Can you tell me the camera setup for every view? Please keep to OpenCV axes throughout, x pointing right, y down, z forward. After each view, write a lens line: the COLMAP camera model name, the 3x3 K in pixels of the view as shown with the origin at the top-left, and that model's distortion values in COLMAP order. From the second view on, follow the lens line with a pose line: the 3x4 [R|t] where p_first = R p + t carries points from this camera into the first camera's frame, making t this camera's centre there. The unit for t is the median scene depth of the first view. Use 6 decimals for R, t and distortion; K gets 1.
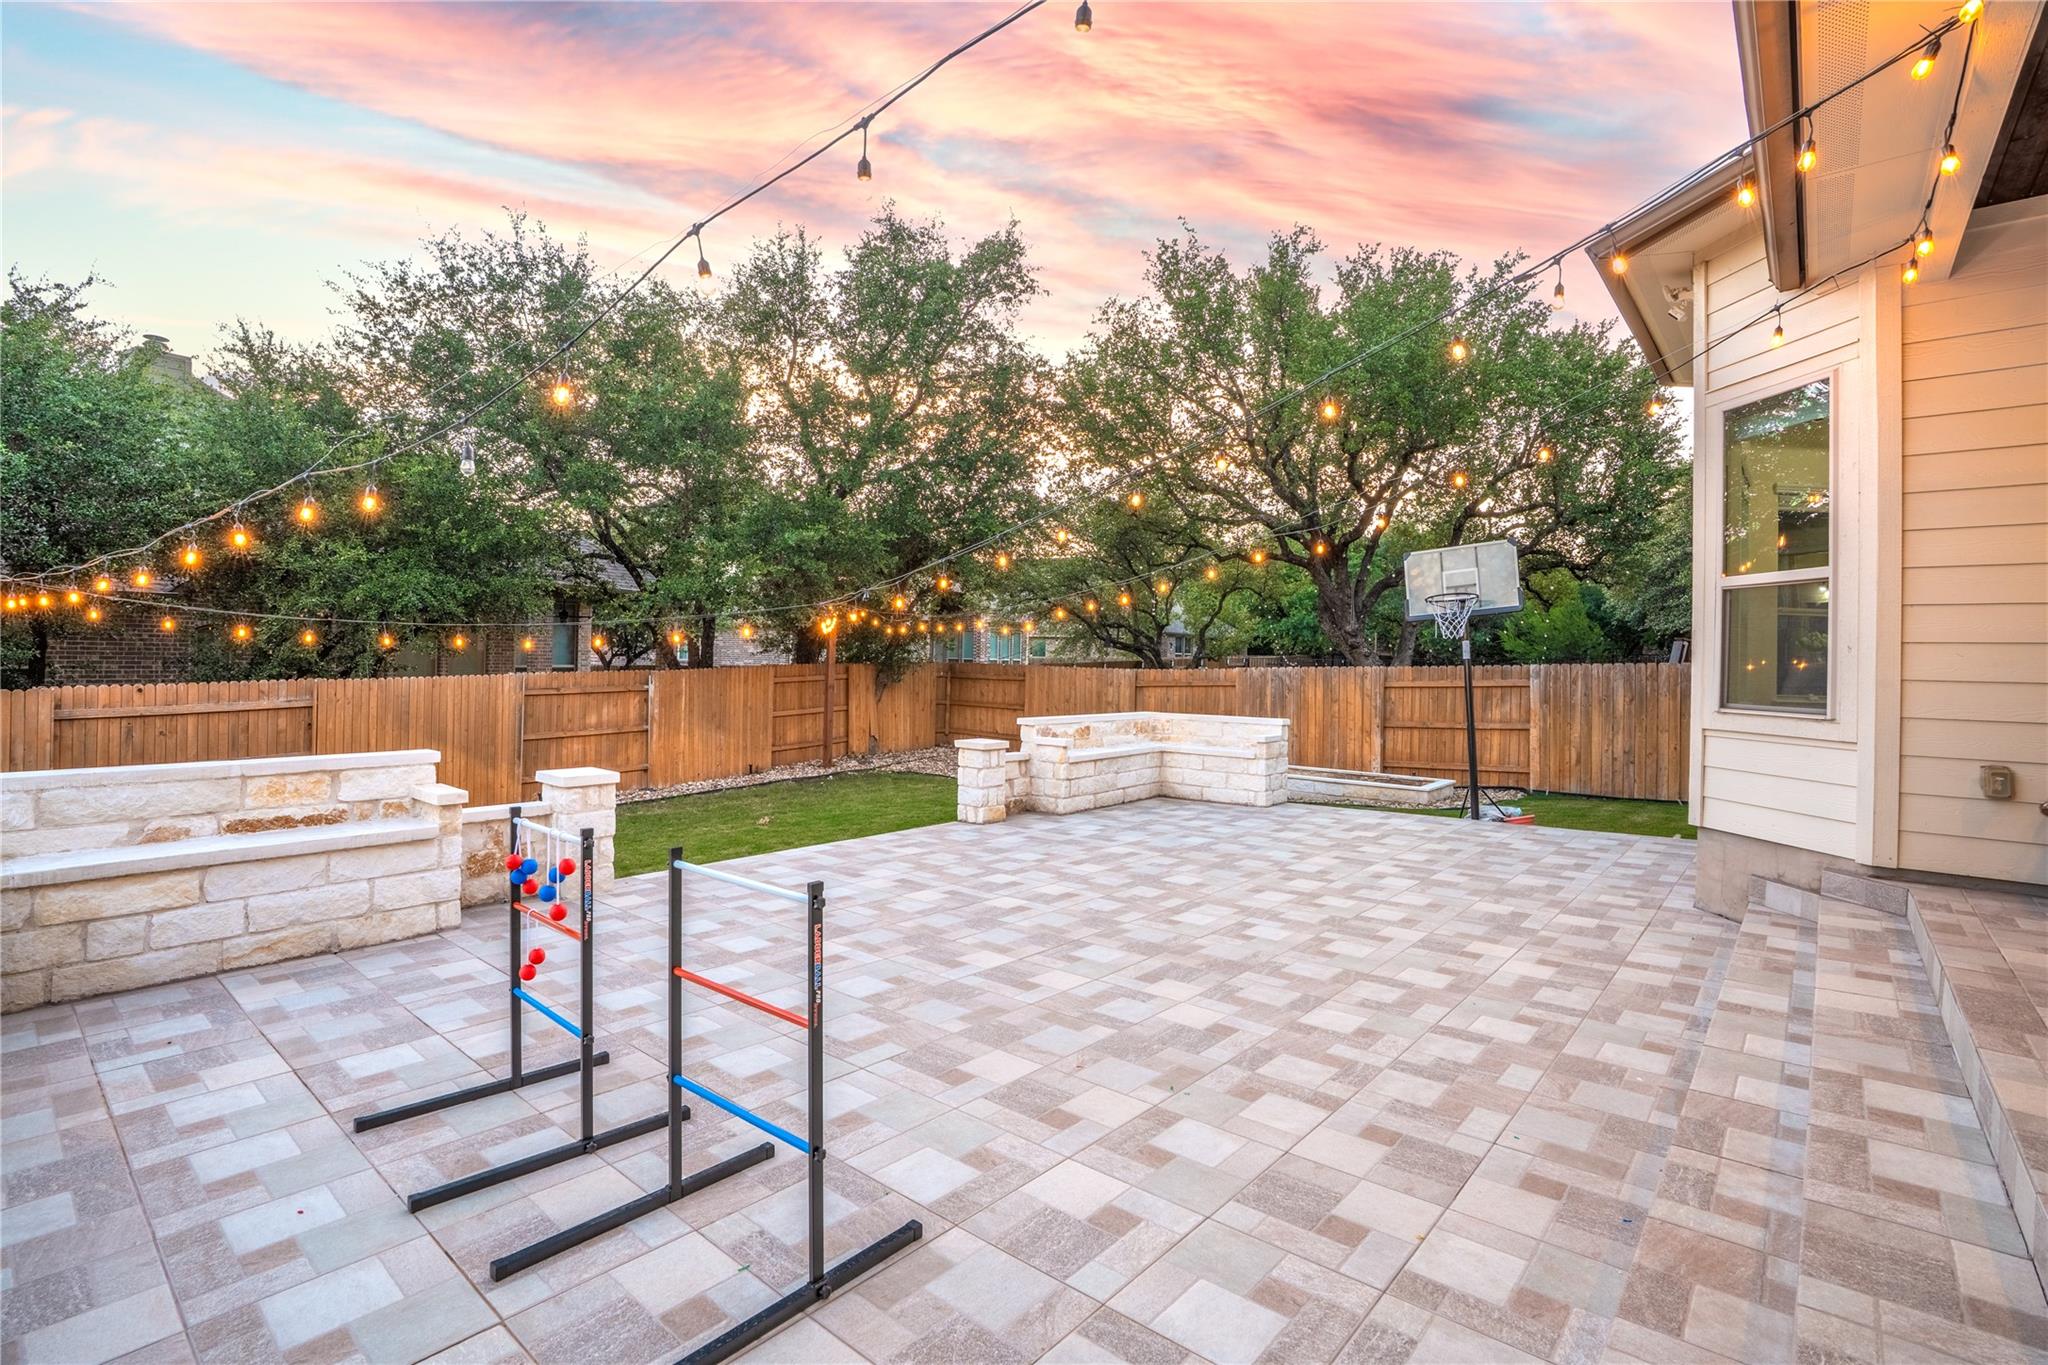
lens RADIAL K [[950.2, 0, 989.6], [0, 950.2, 676.8], [0, 0, 1]] dist [-0.070992, 0.031654]
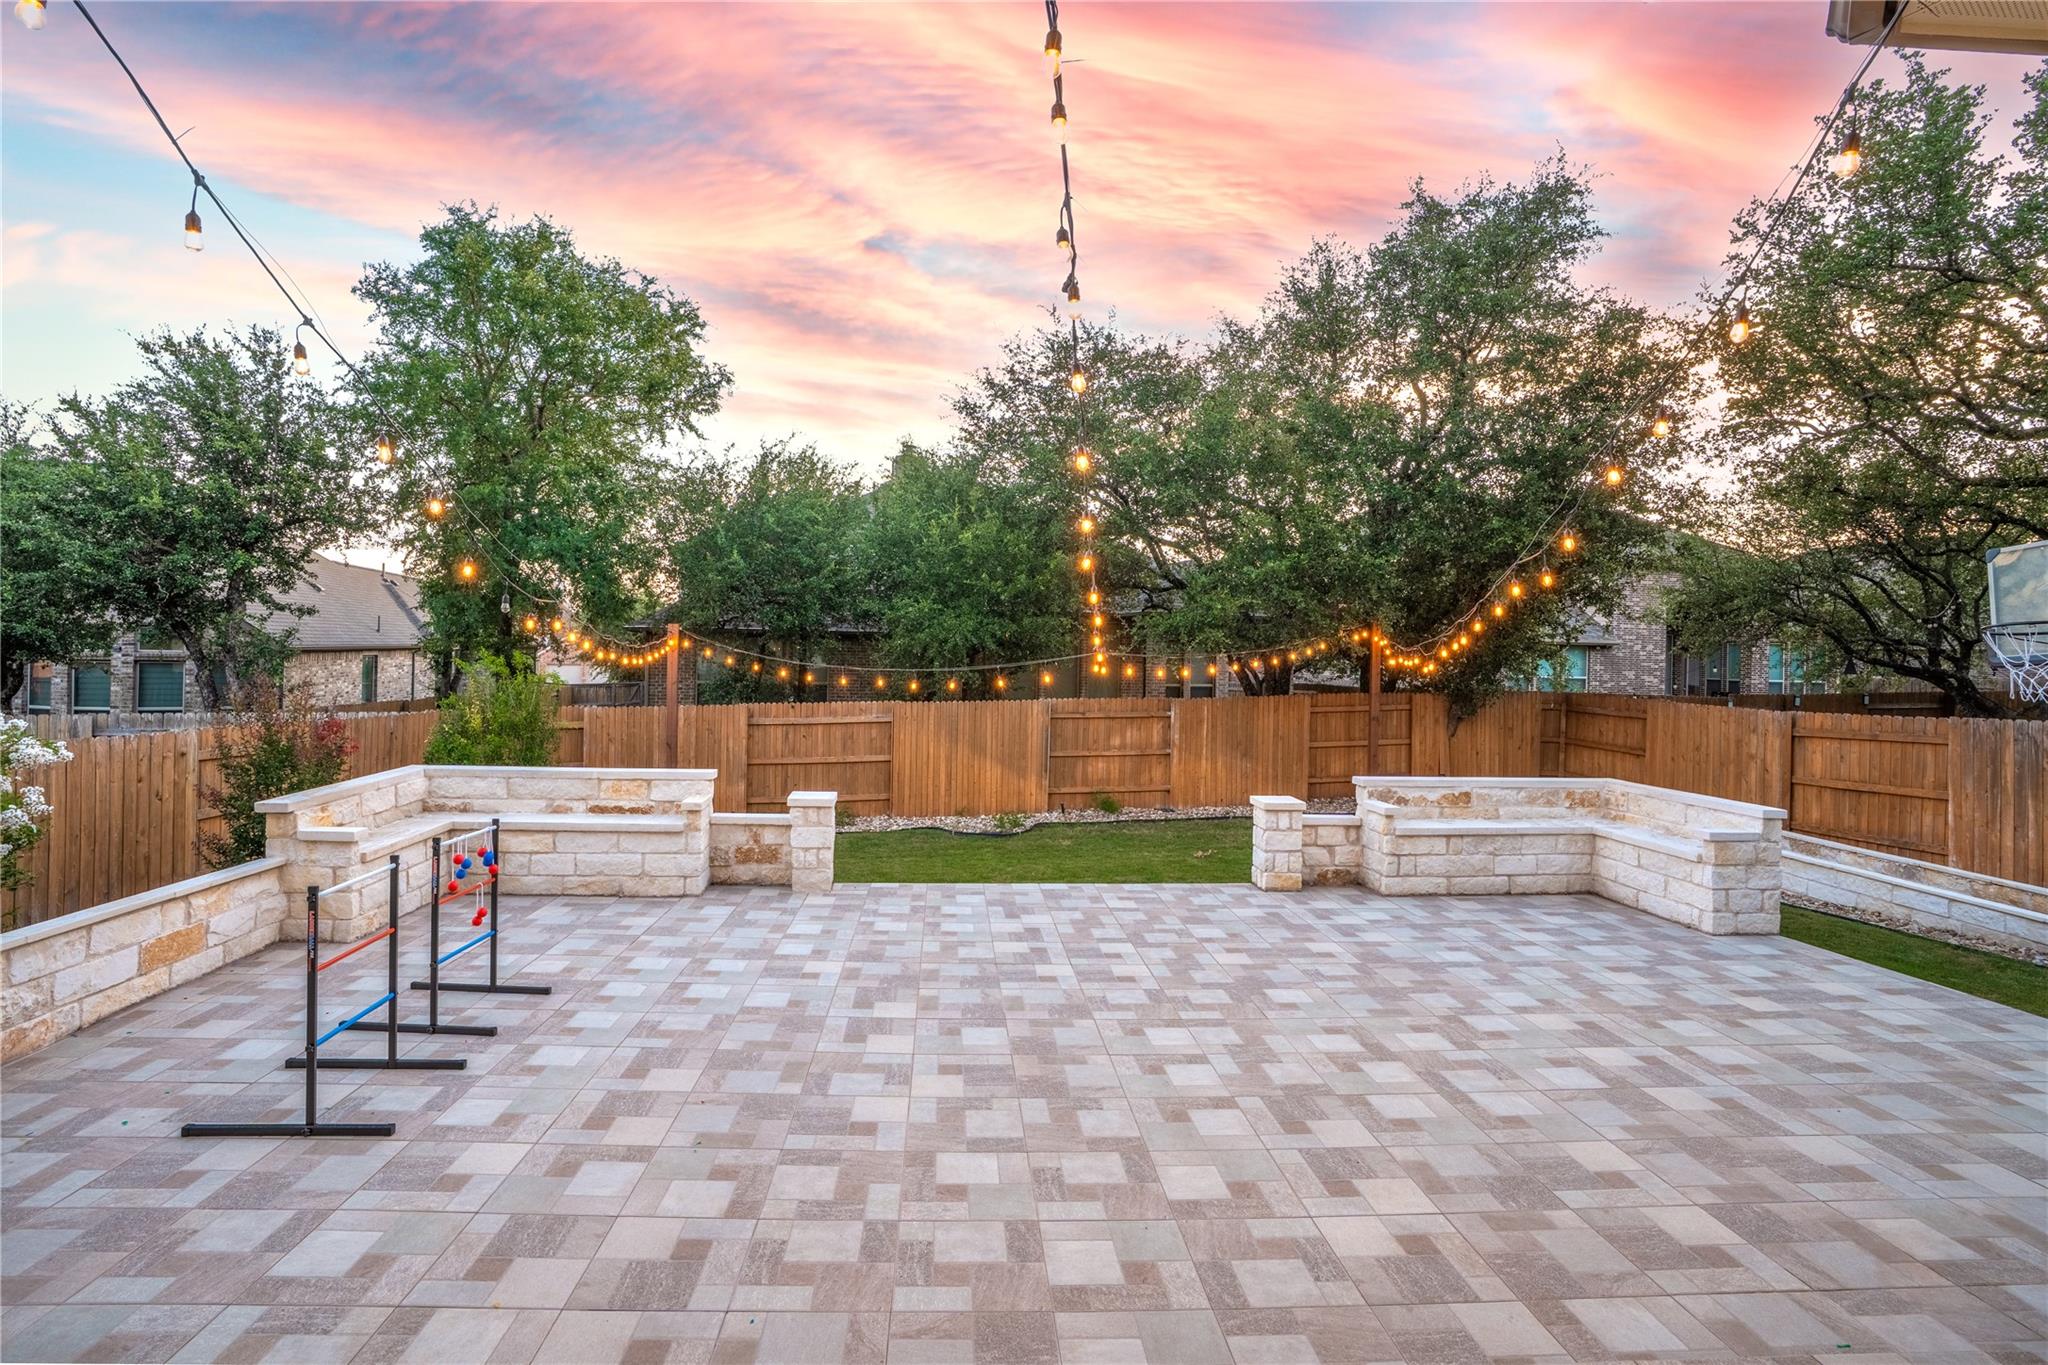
lens RADIAL K [[950.2, 0, 989.6], [0, 950.2, 676.8], [0, 0, 1]] dist [-0.070992, 0.031654]
pose [[0.698214, 0.012219, -0.715785, 0.852415], [-0.018996, 0.999818, -0.001461, -0.082611], [0.715637, 0.014617, 0.698319, 0.327824]]
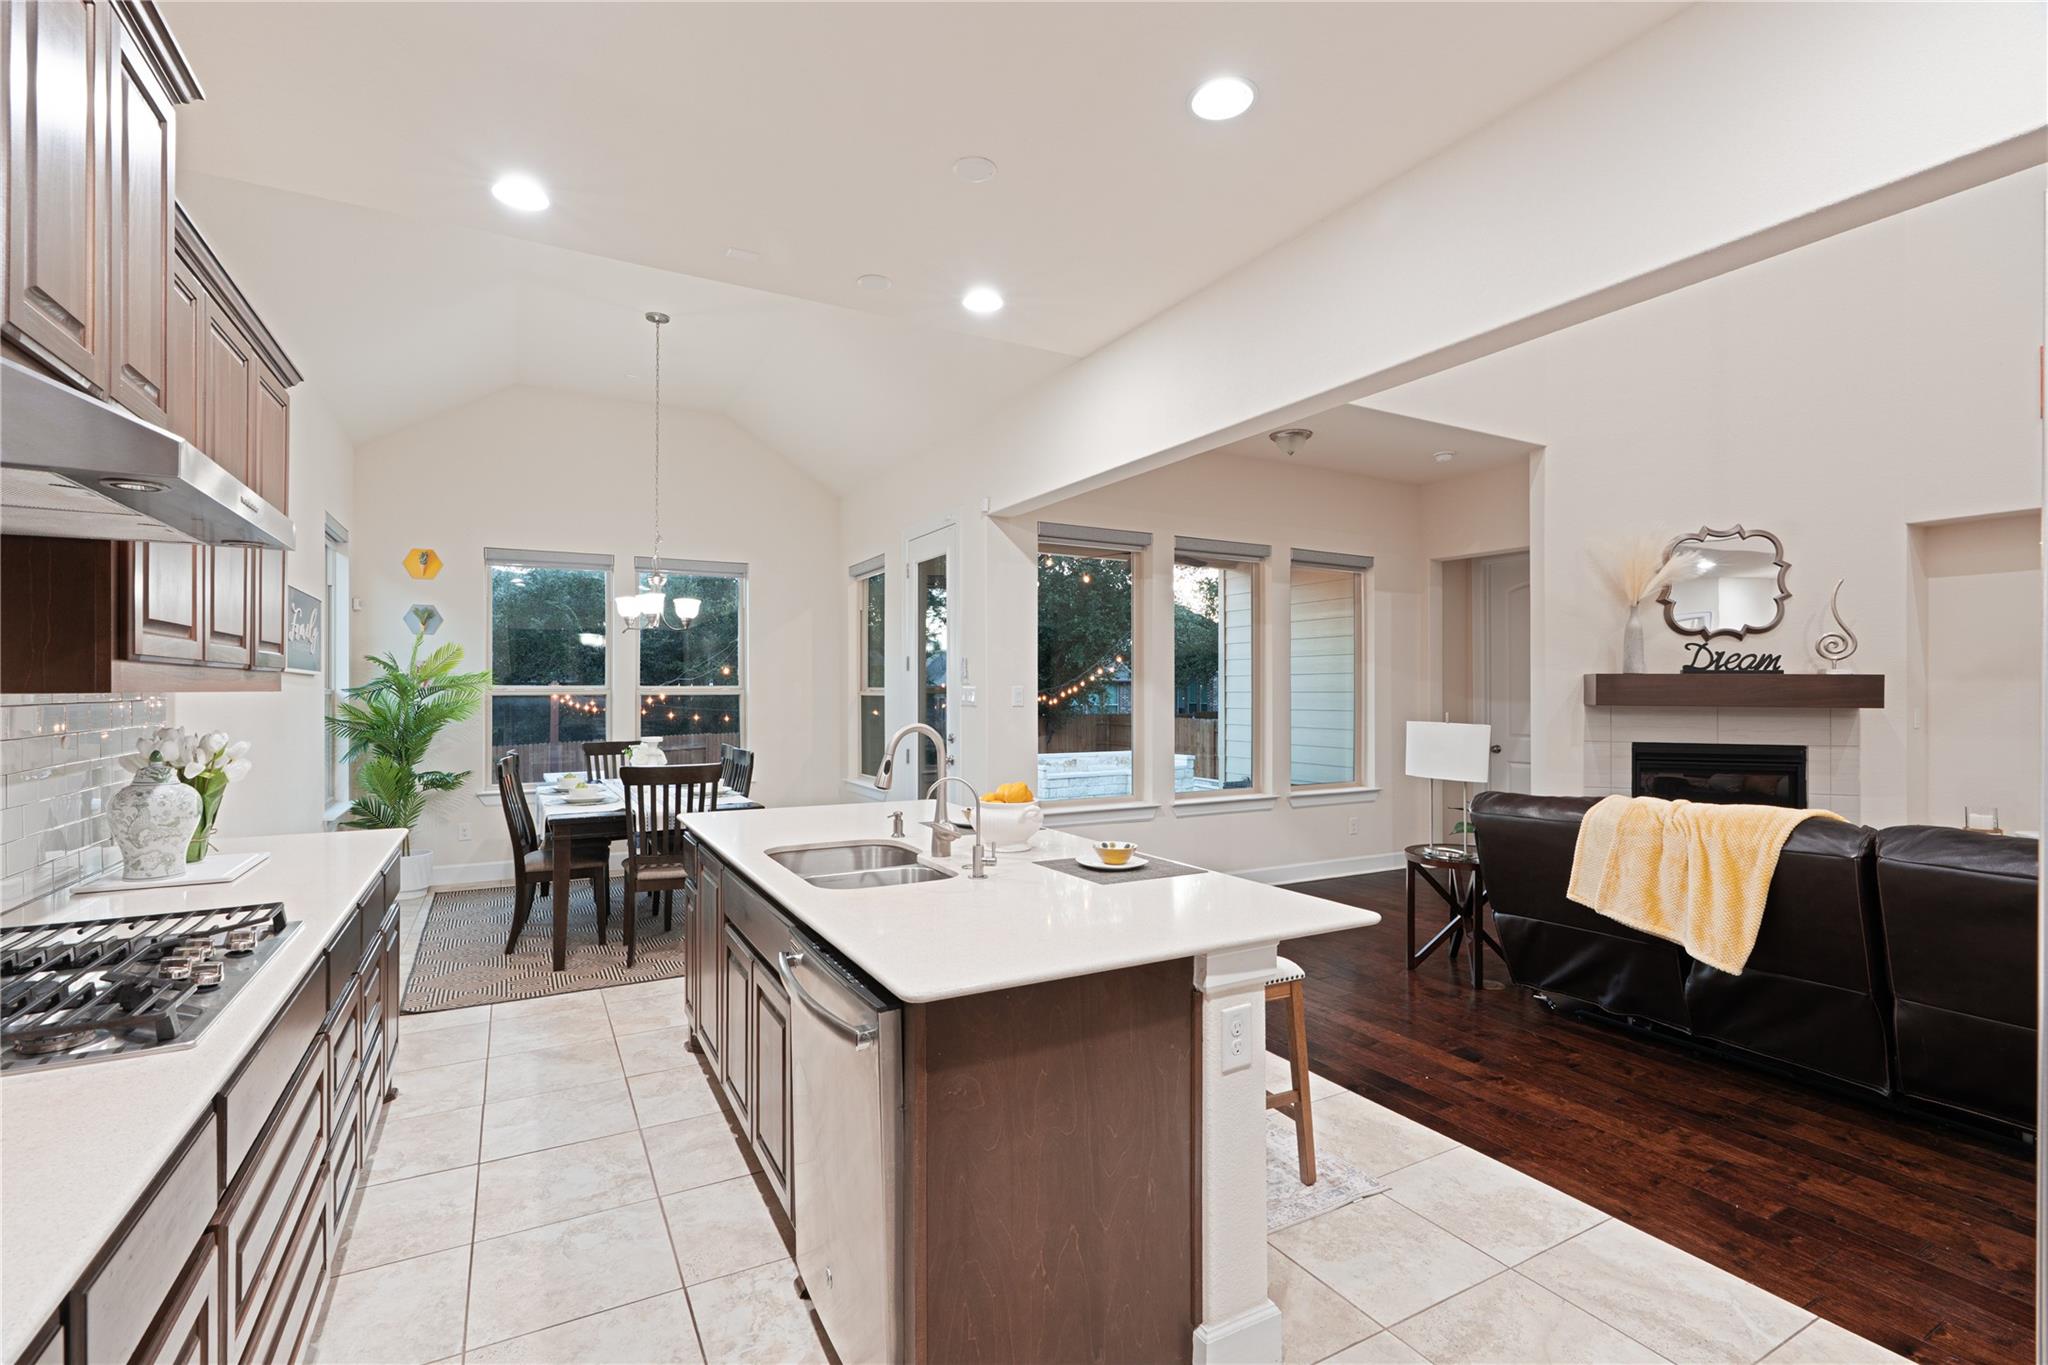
lens RADIAL K [[950.2, 0, 989.6], [0, 950.2, 676.8], [0, 0, 1]] dist [-0.070992, 0.031654]
pose [[0.936451, -0.022715, -0.350063, 1.246301], [0.008865, 0.999115, -0.041115, -0.062524], [0.350687, 0.035399, 0.935823, -1.501559]]
